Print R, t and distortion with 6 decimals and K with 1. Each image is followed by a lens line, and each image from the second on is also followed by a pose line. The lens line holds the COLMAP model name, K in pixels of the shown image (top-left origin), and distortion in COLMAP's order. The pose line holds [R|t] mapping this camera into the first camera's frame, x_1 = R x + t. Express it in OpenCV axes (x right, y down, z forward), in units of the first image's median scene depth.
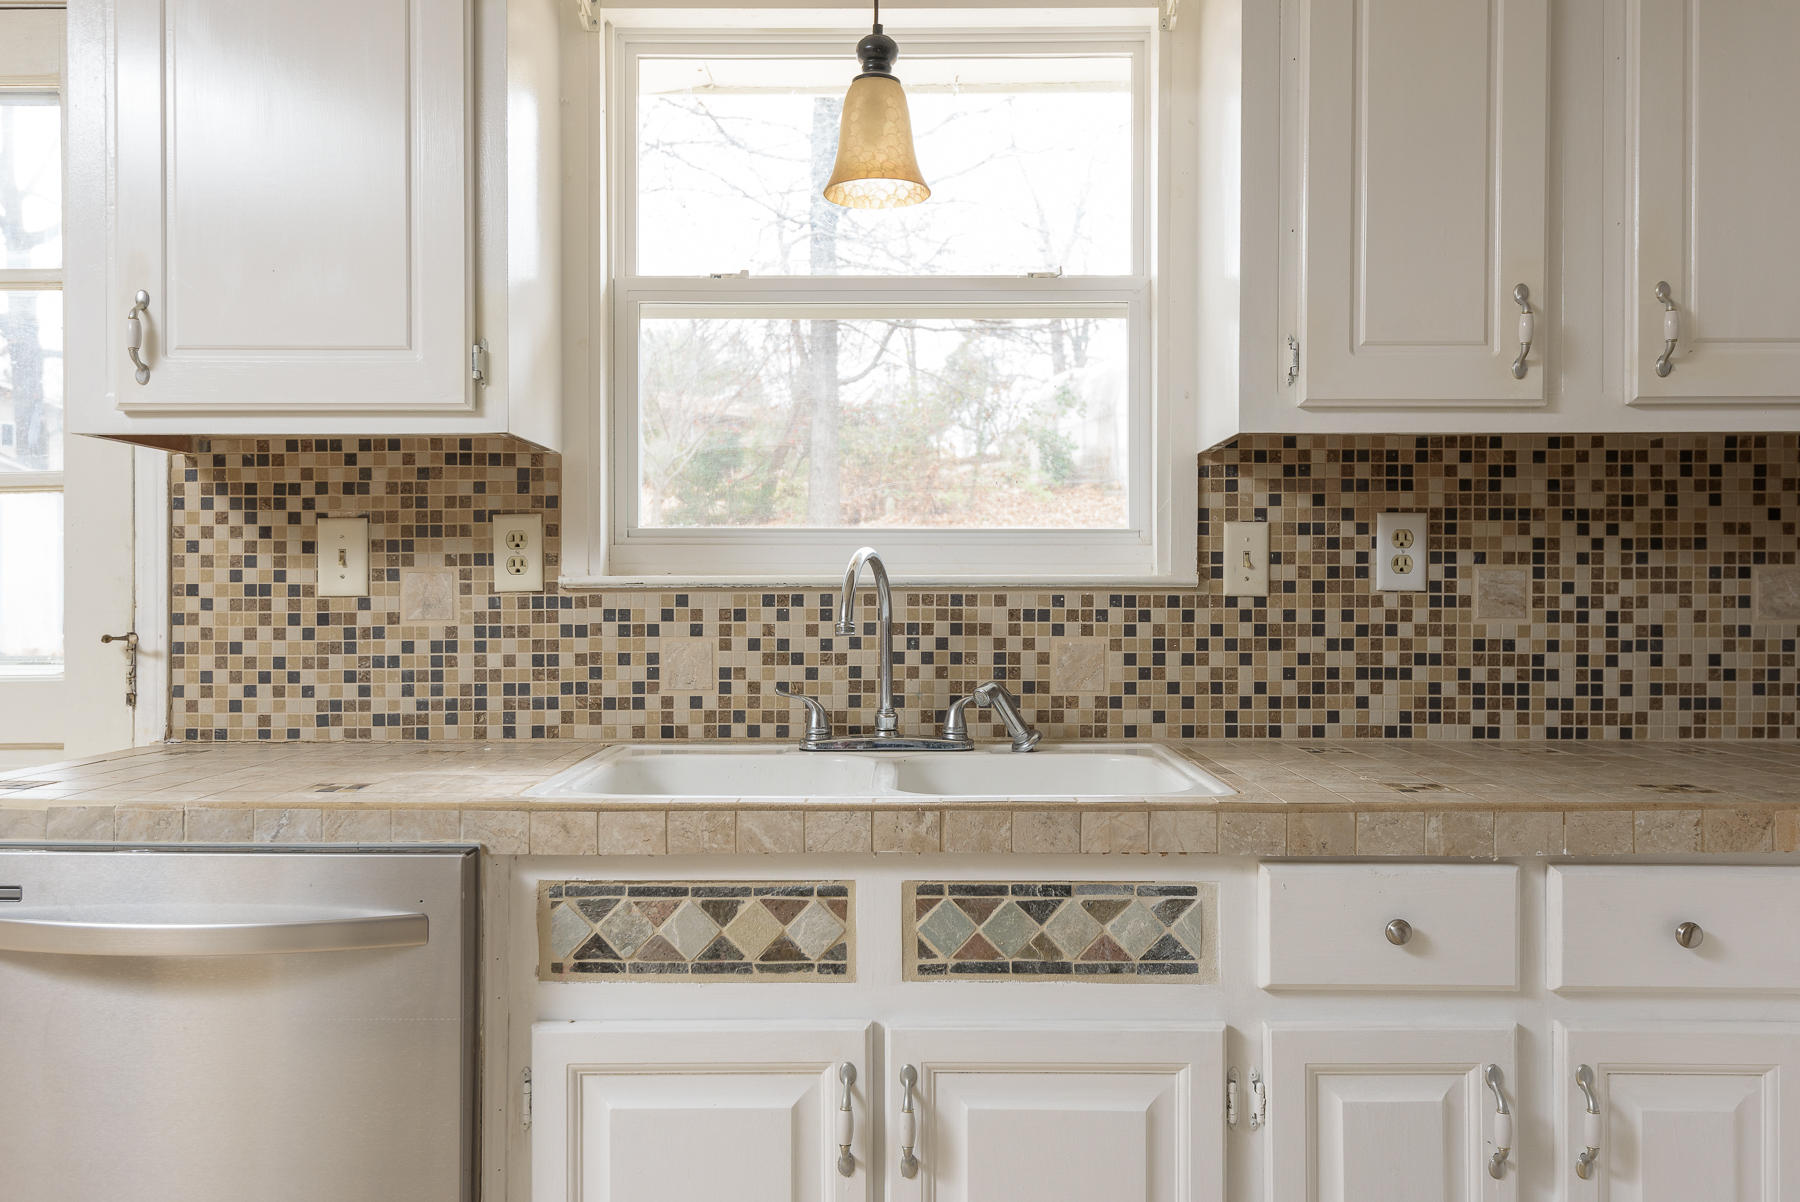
lens RADIAL K [[1426.5, 0, 902.8], [0, 1426.5, 601.1], [0, 0, 1]] dist [0.040137, -0.021108]
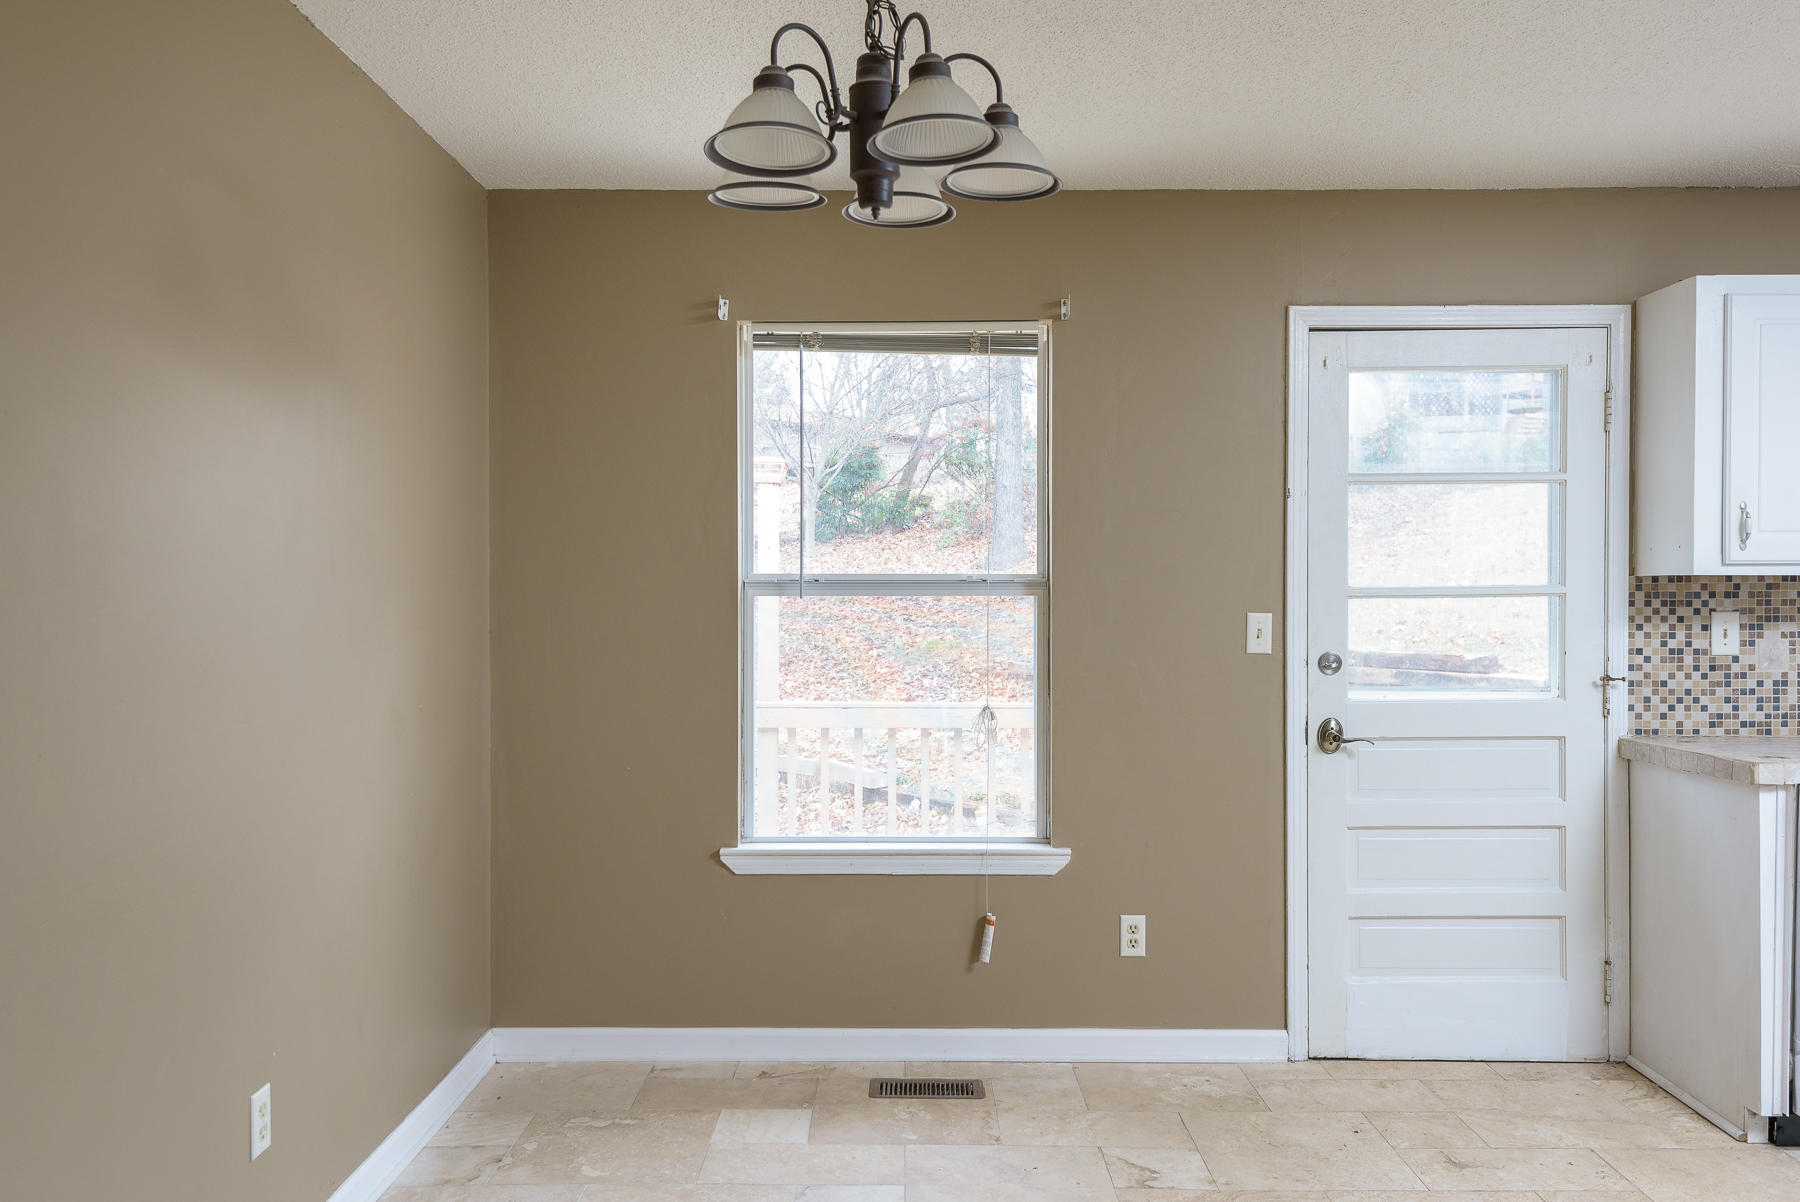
lens RADIAL K [[1426.5, 0, 912.9], [0, 1426.5, 601.6], [0, 0, 1]] dist [0.040137, -0.021108]
pose [[0.999445, 0.001591, 0.033261, -1.462125], [-0.001735, 0.999989, 0.004281, -0.076131], [-0.033254, -0.004336, 0.999438, -0.764339]]
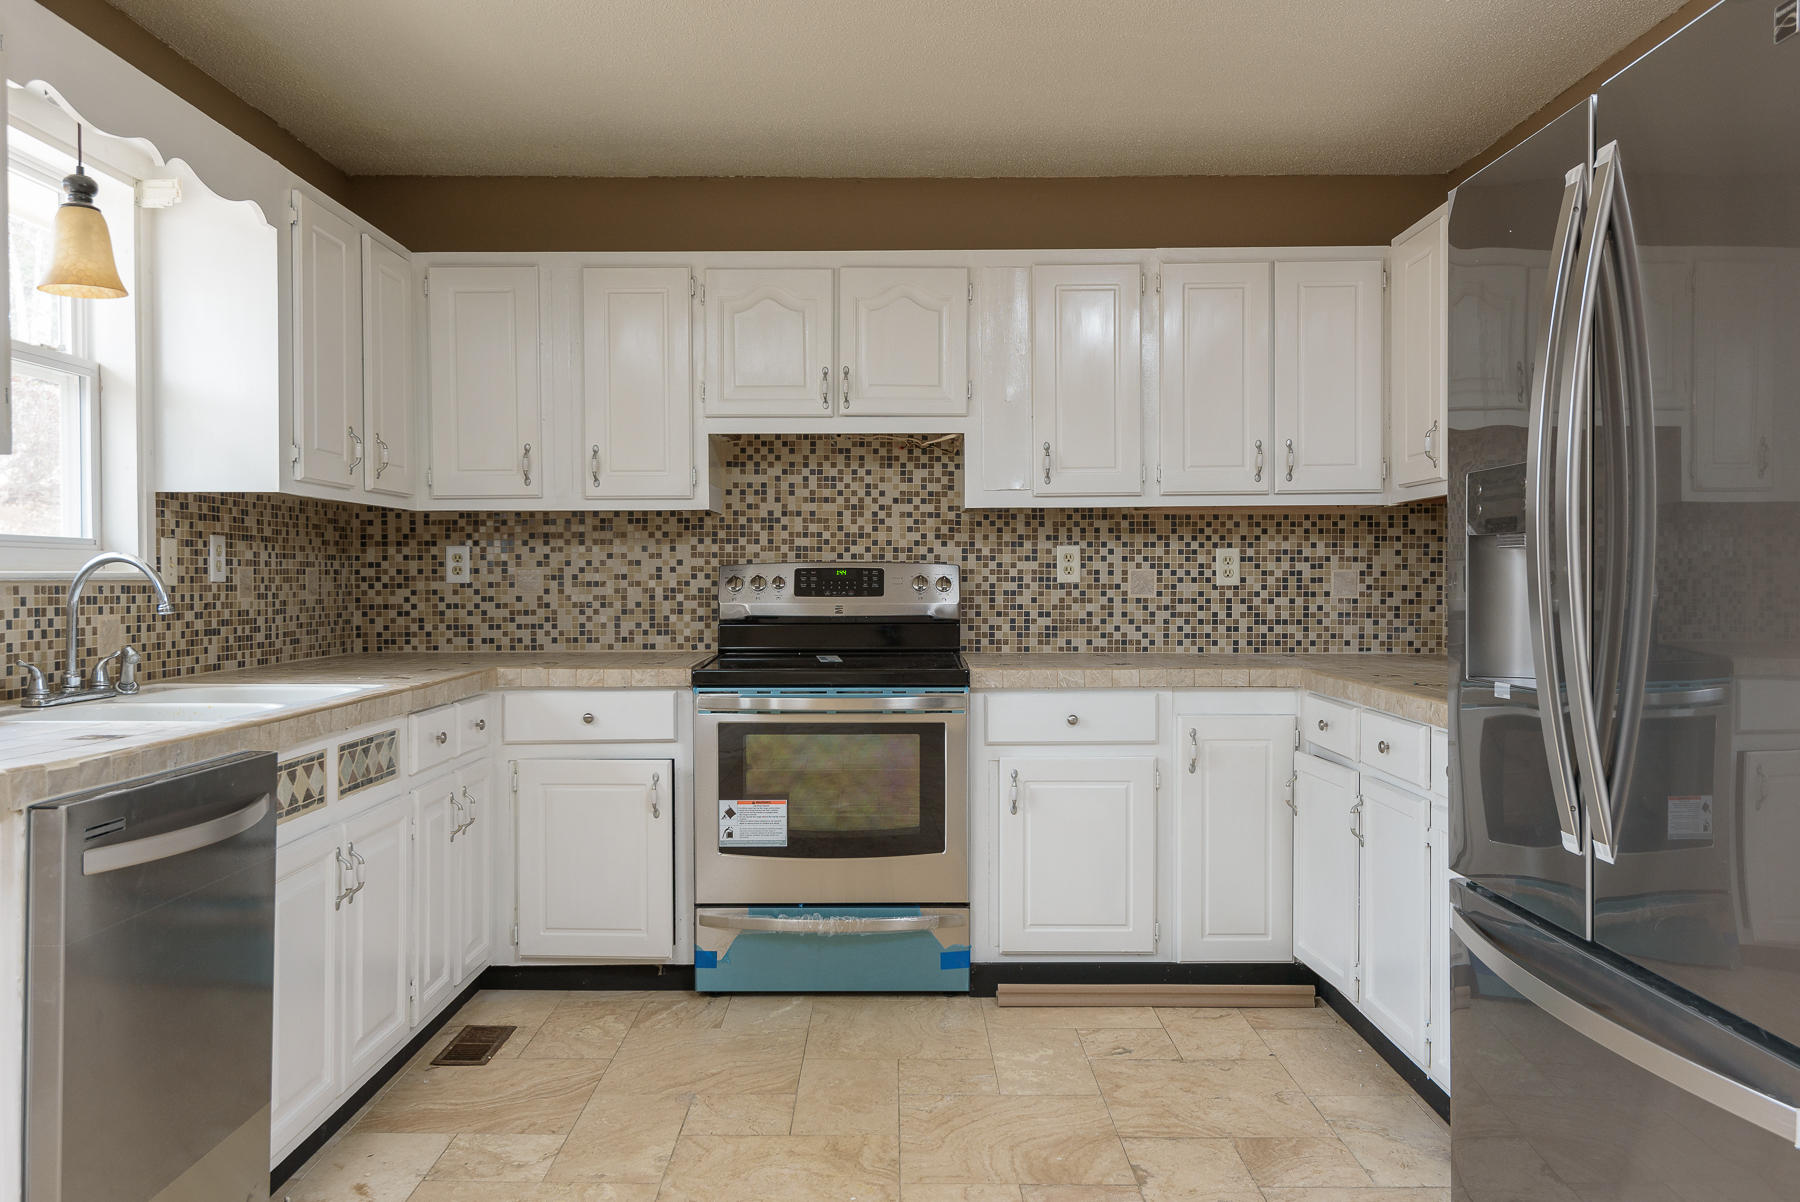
lens RADIAL K [[1426.5, 0, 901.4], [0, 1426.5, 601.4], [0, 0, 1]] dist [0.040137, -0.021108]
pose [[-0.007614, -0.017227, 0.999823, -1.307901], [0.004188, 0.999842, 0.017260, -0.009938], [-0.999962, 0.004319, -0.007540, 0.218142]]
